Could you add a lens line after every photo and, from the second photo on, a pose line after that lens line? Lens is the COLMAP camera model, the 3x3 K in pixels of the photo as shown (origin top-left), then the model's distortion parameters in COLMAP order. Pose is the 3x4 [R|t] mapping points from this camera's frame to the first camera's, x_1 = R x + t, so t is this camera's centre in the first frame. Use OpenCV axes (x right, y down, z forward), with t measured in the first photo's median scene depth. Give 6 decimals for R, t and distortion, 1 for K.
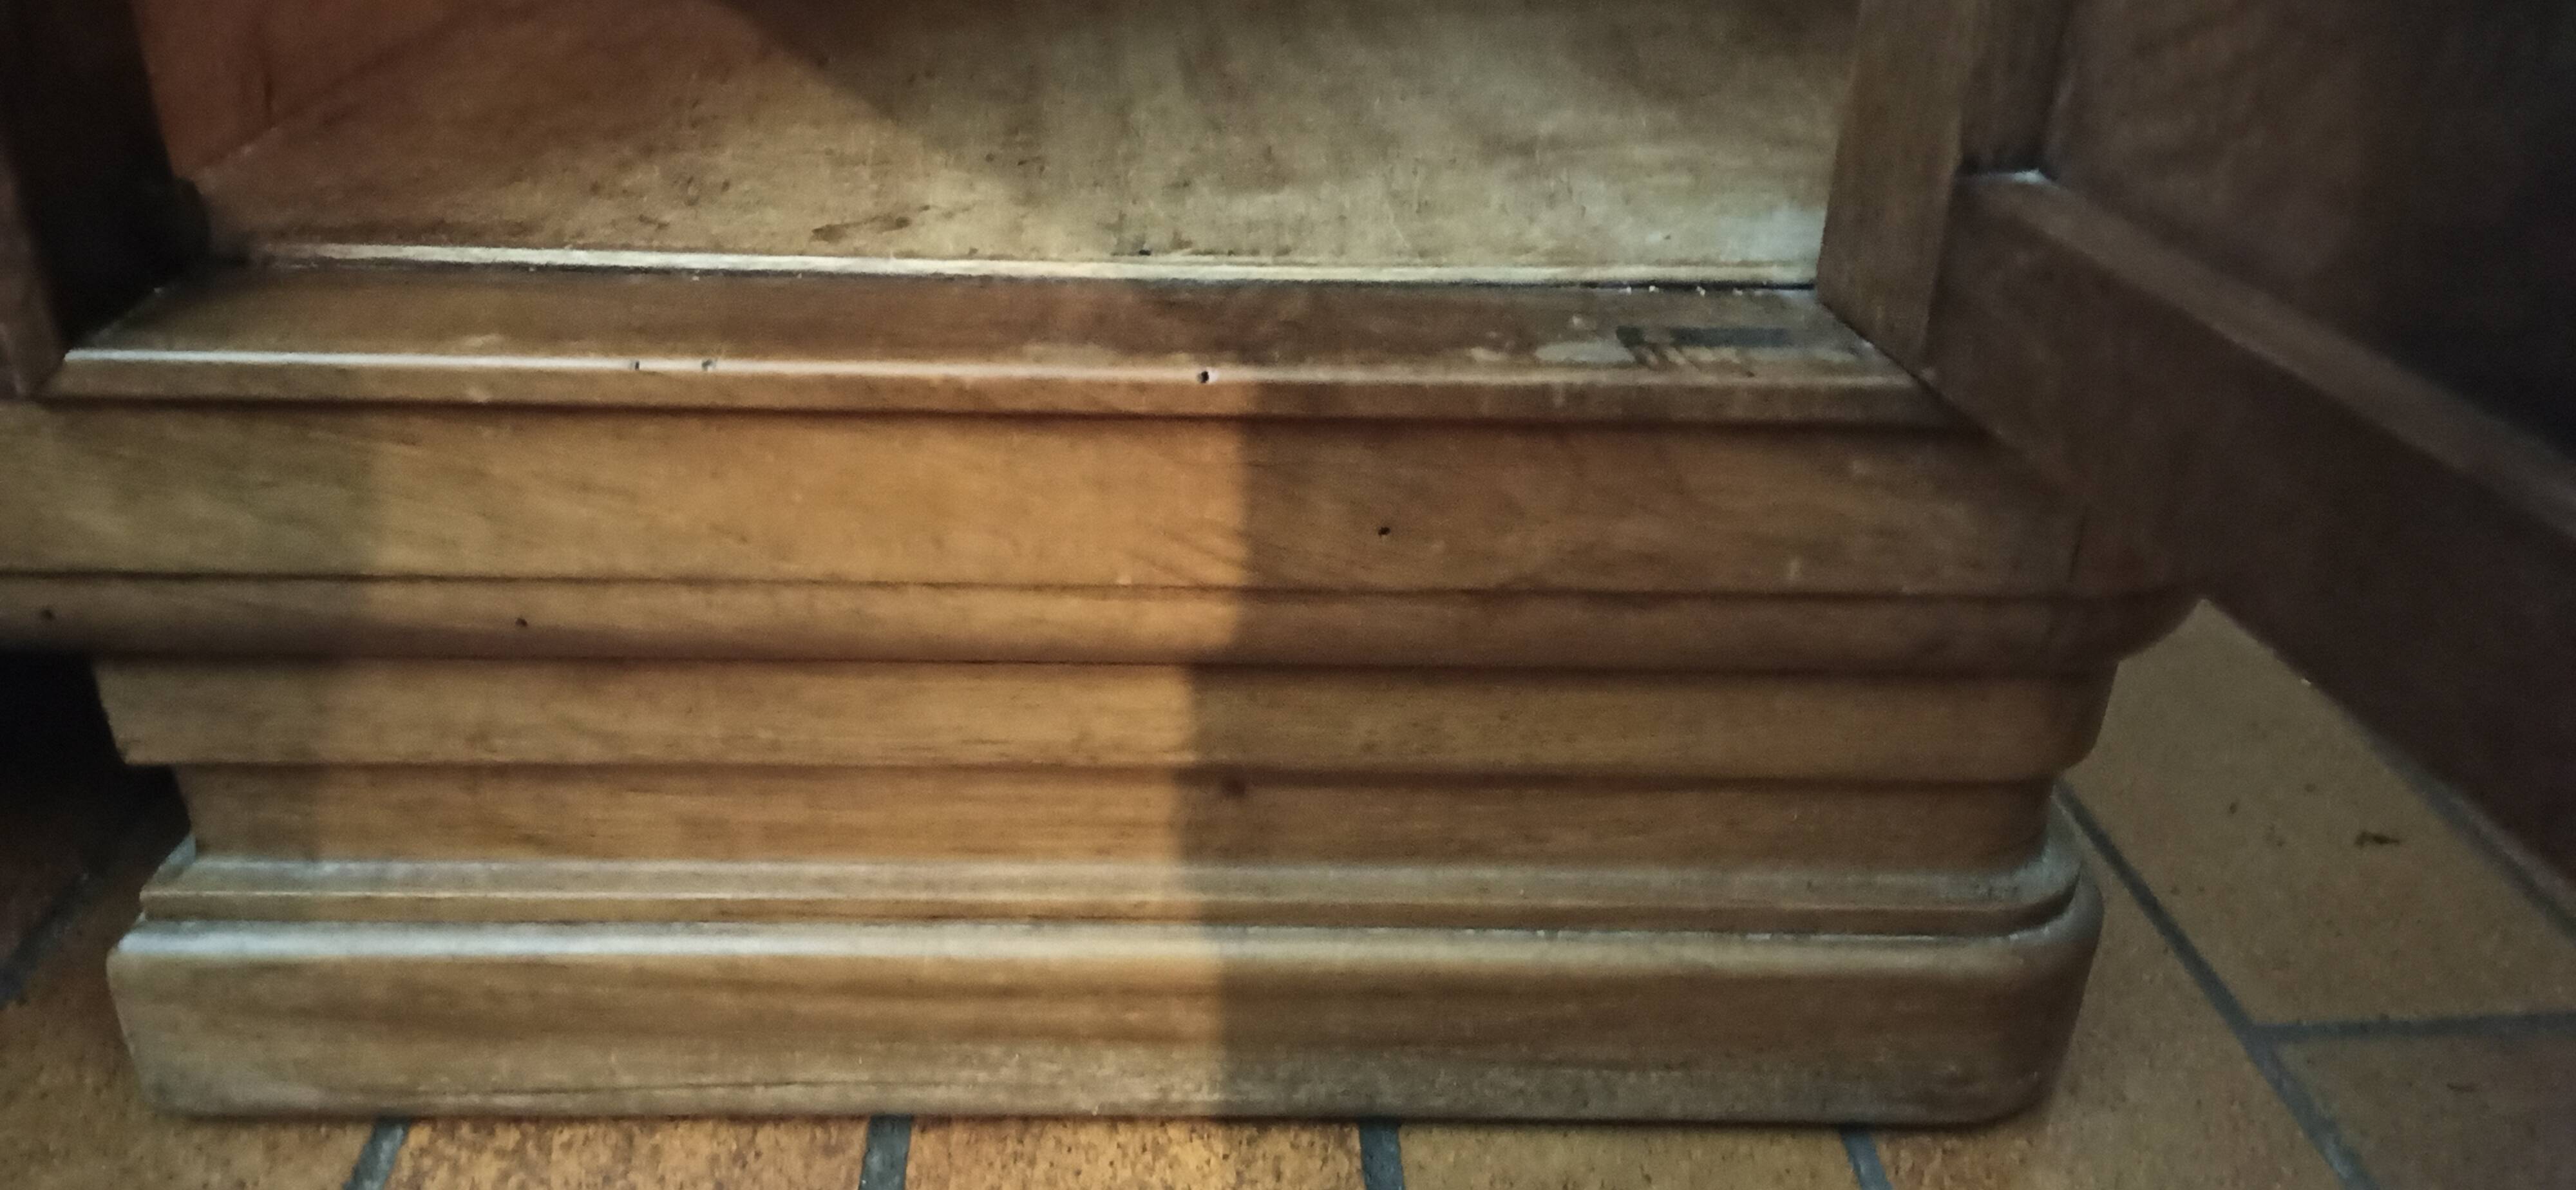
lens RADIAL K [[1896.2, 0, 1300.6], [0, 1896.2, 589.6], [0, 0, 1]] dist [0.070802, -0.095100]
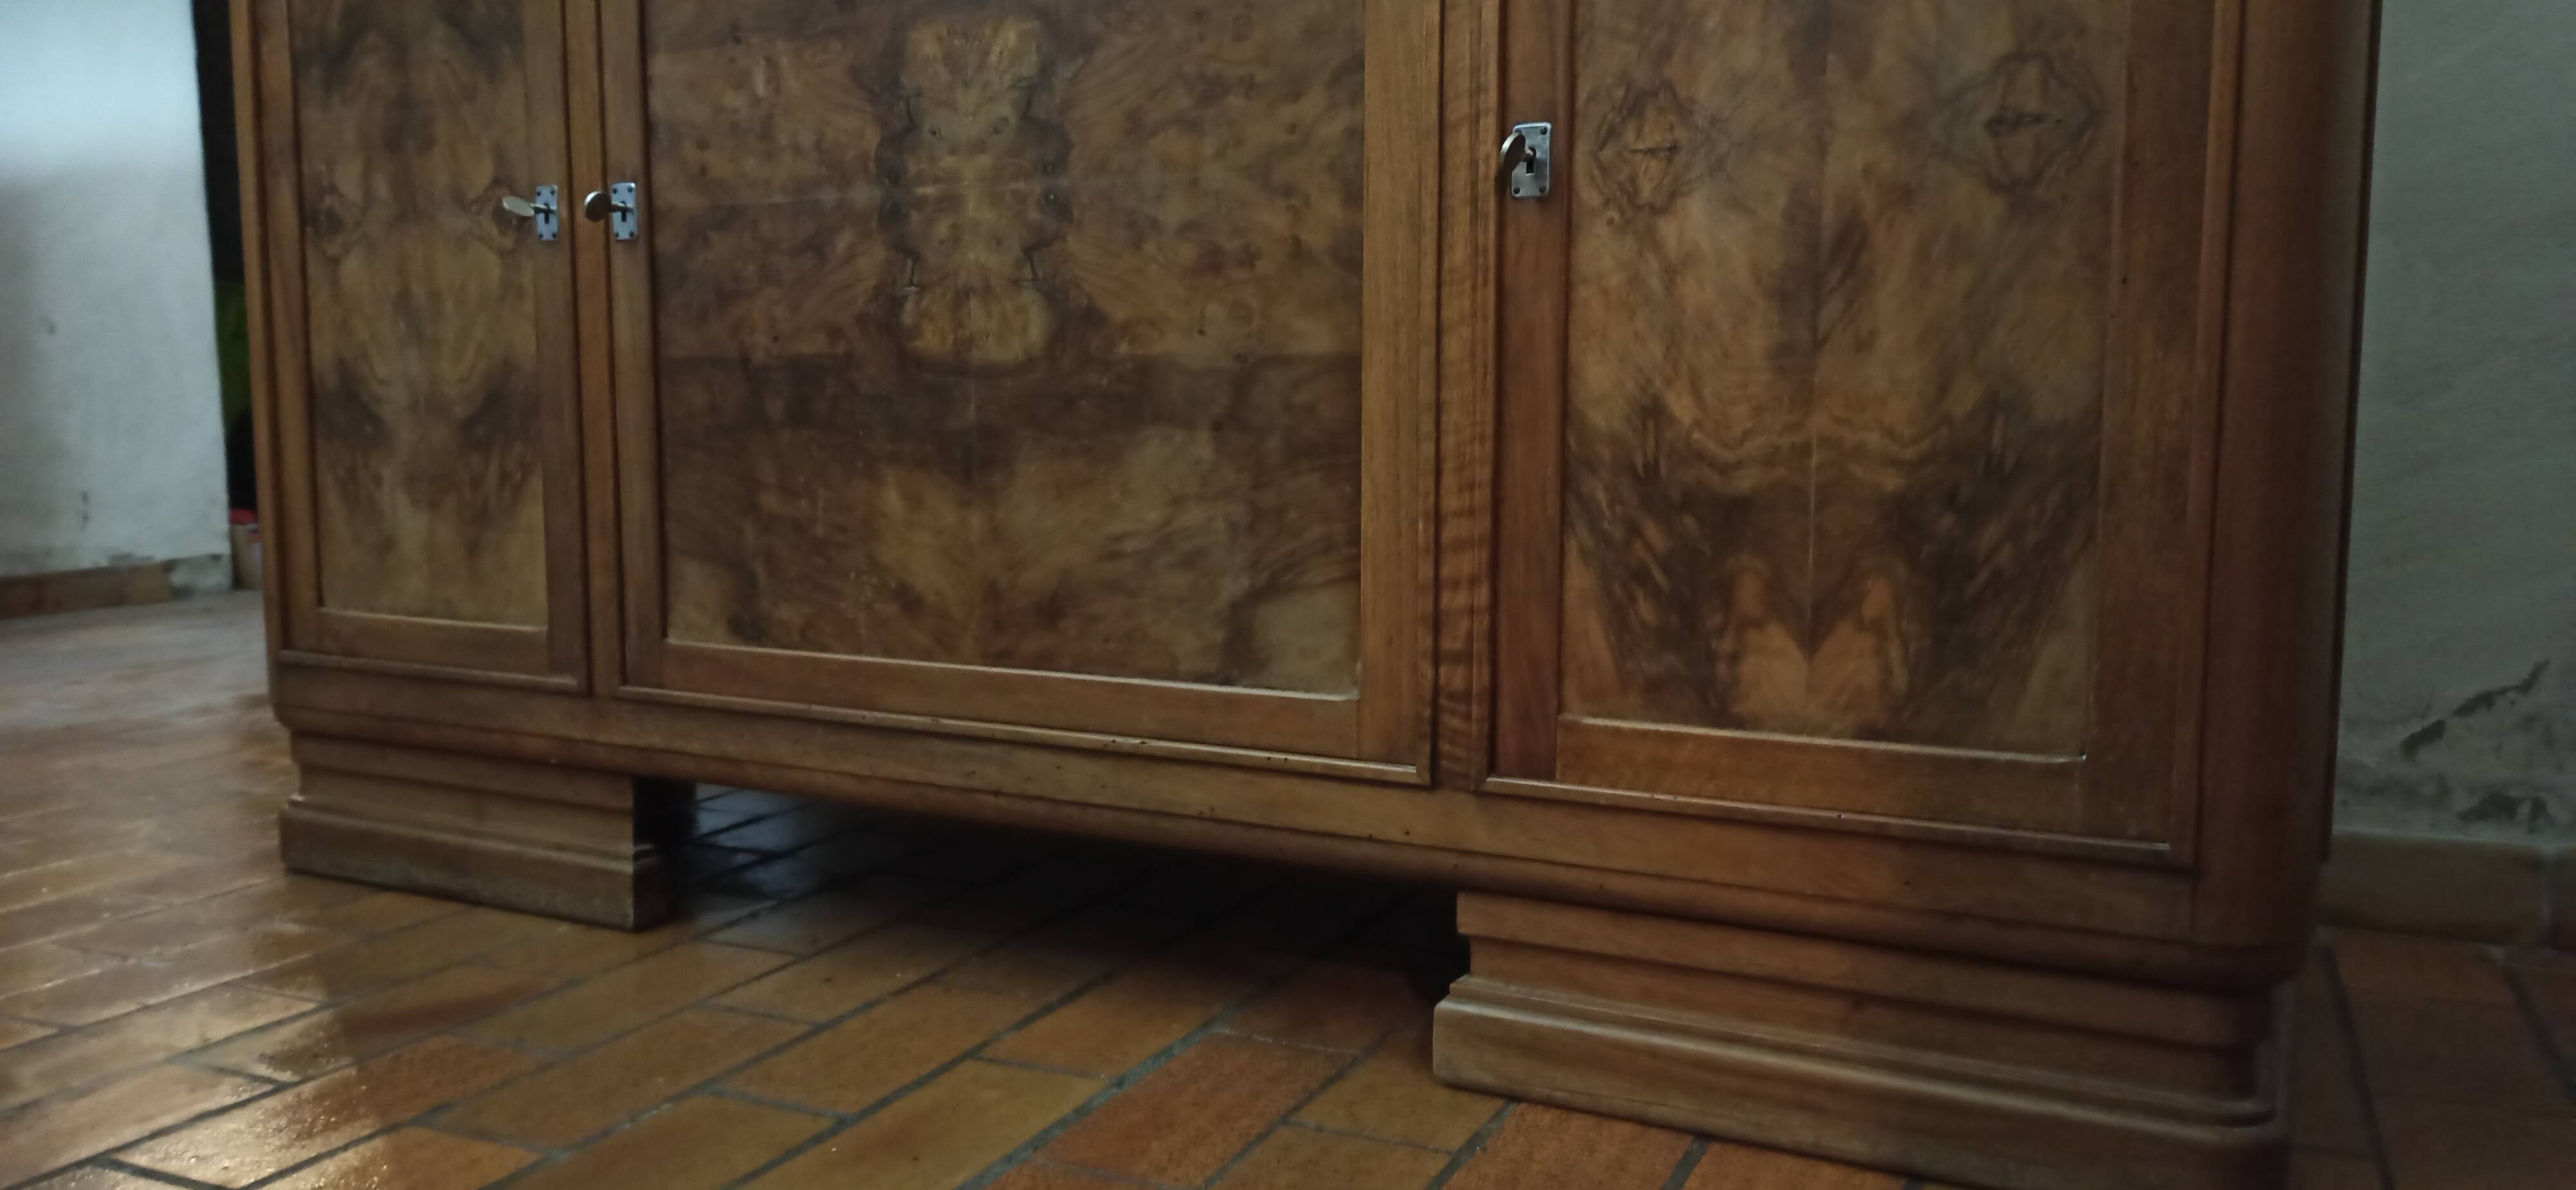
lens RADIAL K [[1896.2, 0, 1300.6], [0, 1896.2, 589.6], [0, 0, 1]] dist [0.070802, -0.095100]
pose [[0.868830, 0.025406, -0.494458, 0.544661], [-0.213609, 0.920190, -0.328059, 0.572556], [0.446660, 0.390648, 0.804916, -1.514922]]
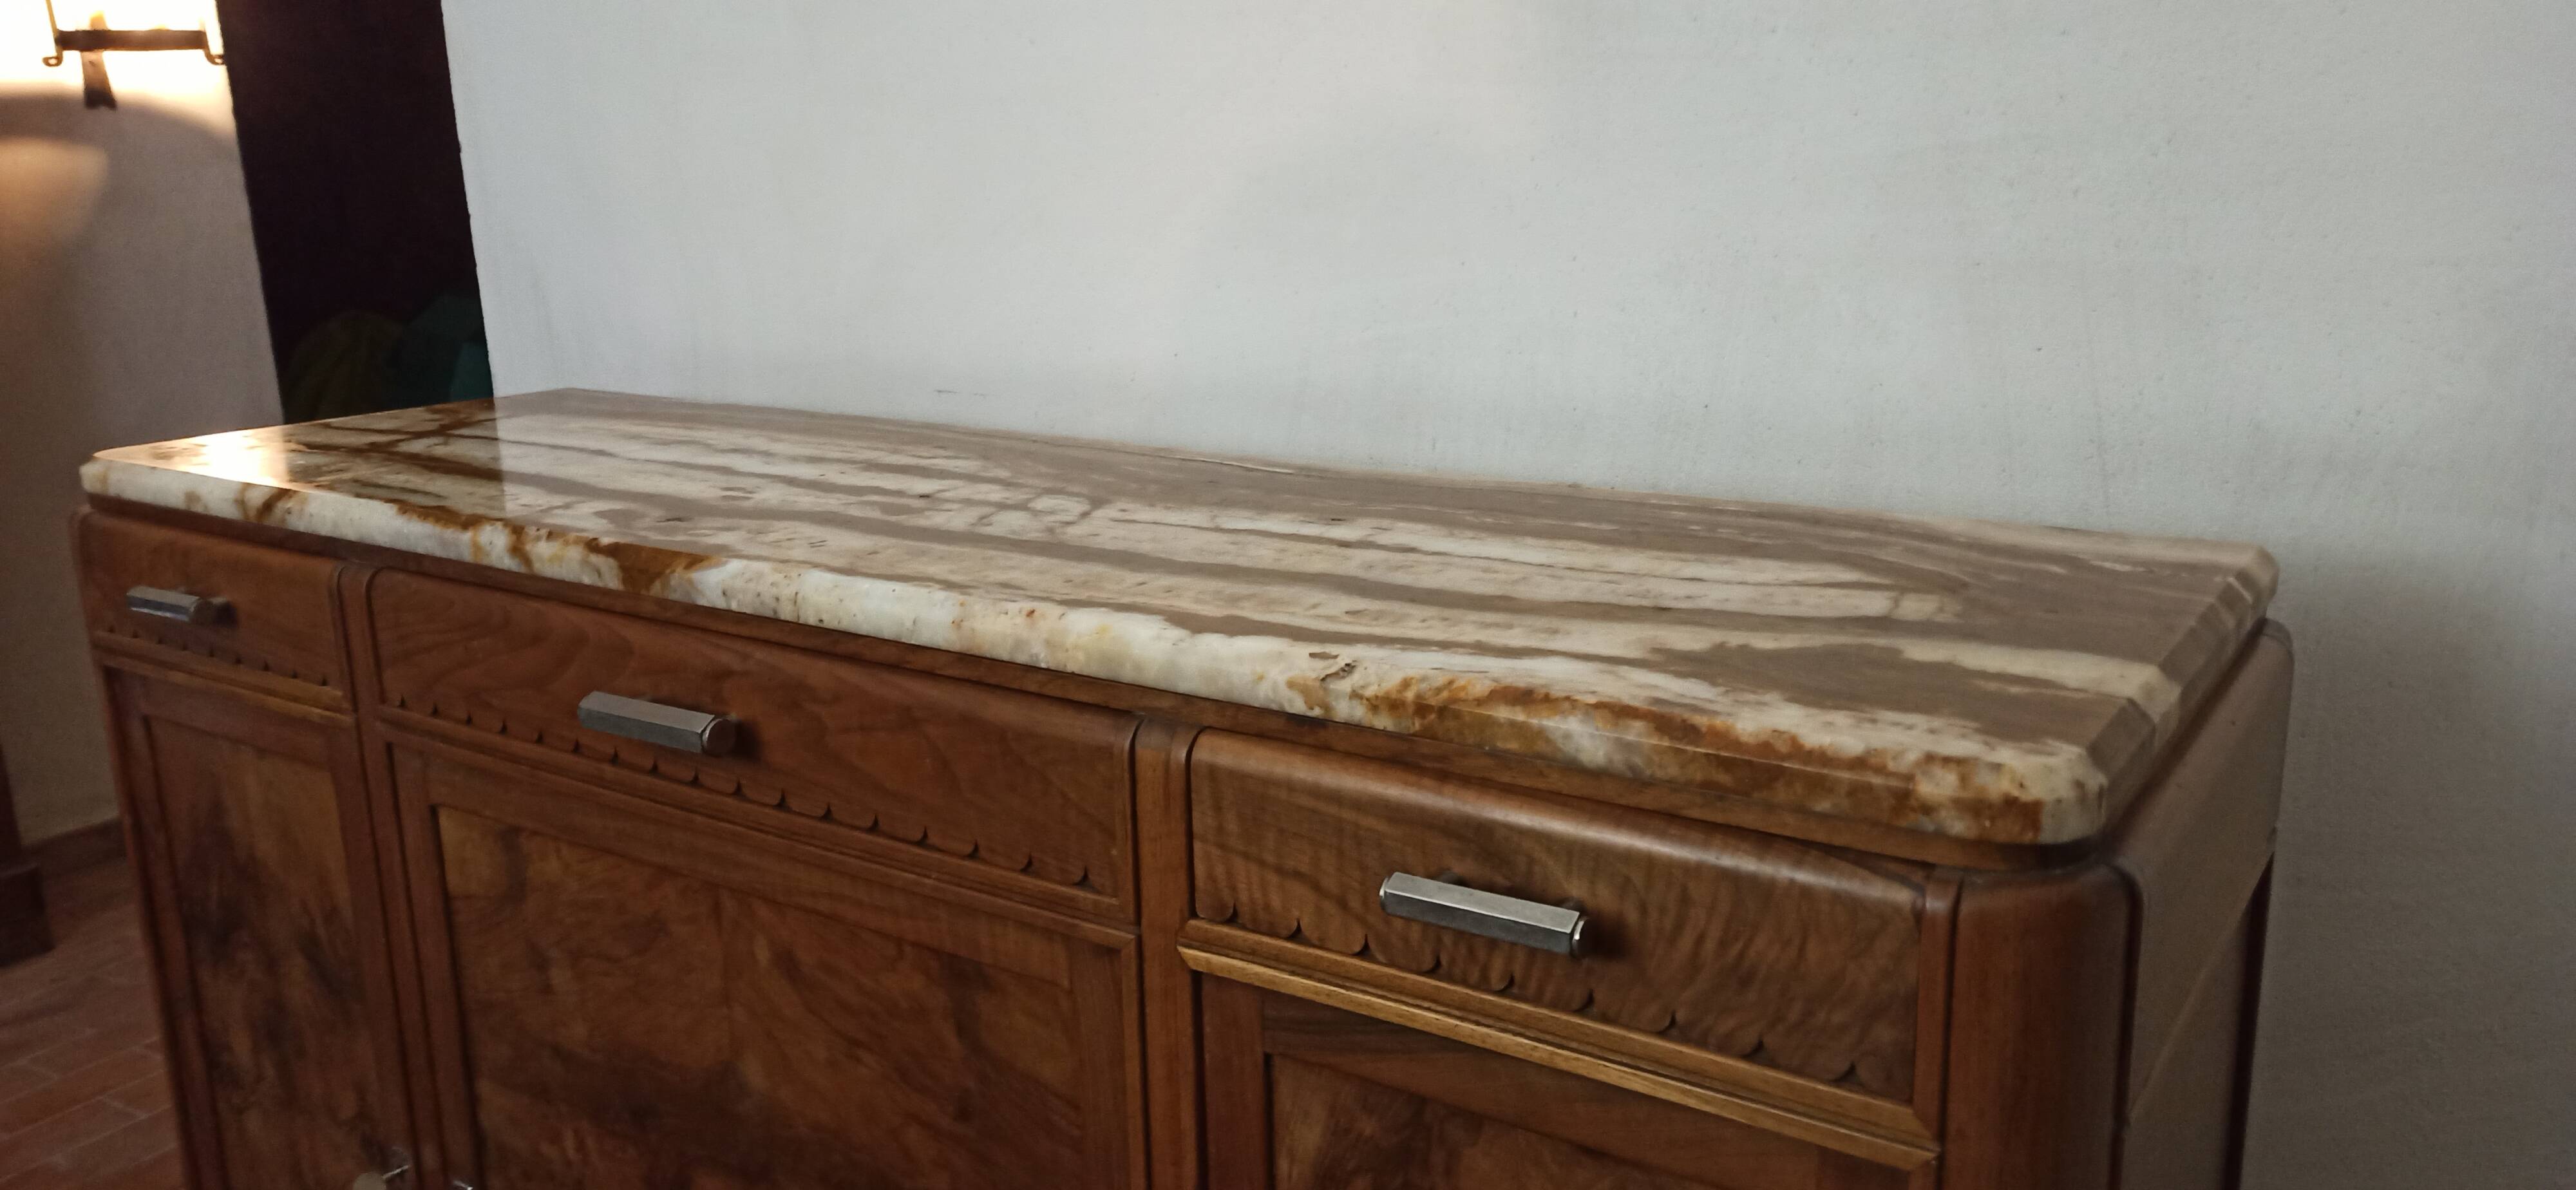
lens RADIAL K [[1896.2, 0, 1300.6], [0, 1896.2, 589.6], [0, 0, 1]] dist [0.070802, -0.095100]
pose [[0.817681, 0.093263, -0.568067, 0.879937], [-0.234715, 0.955054, -0.181054, -1.641796], [0.525649, 0.281378, 0.802820, -1.863126]]
